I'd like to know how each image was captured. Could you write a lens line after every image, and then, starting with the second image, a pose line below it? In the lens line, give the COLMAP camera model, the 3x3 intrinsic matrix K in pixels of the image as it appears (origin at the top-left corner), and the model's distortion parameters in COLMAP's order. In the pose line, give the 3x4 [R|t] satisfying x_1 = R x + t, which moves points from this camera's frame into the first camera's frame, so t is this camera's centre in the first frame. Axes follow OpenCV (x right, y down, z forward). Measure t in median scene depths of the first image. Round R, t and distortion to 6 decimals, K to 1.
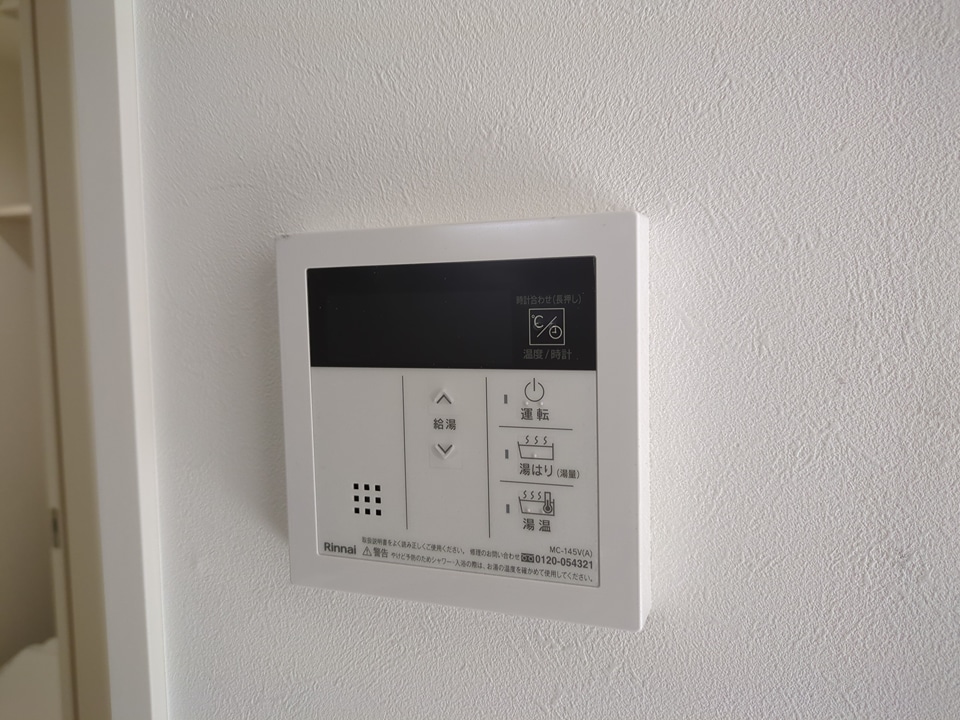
lens RADIAL K [[725.6, 0, 476.3], [0, 725.6, 360.0], [0, 0, 1]] dist [0.014591, -0.018012]
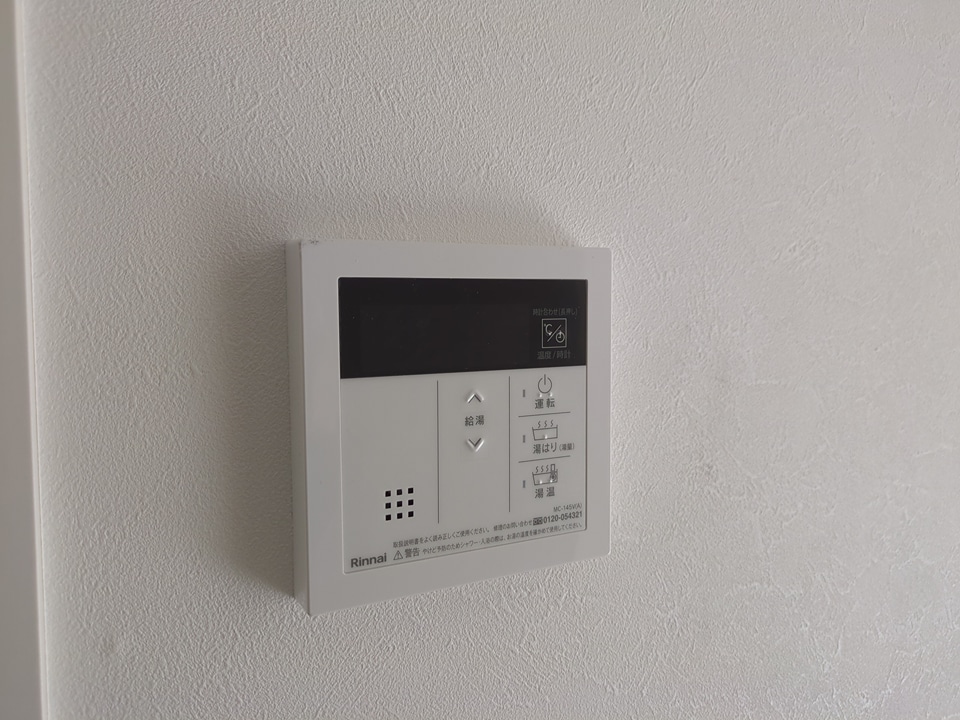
lens RADIAL K [[725.6, 0, 474.9], [0, 725.6, 358.8], [0, 0, 1]] dist [0.014591, -0.018012]
pose [[0.673487, -0.039543, 0.738141, -0.867889], [0.052055, 0.998626, 0.006003, -0.014719], [-0.737364, 0.034381, 0.674620, 0.230815]]
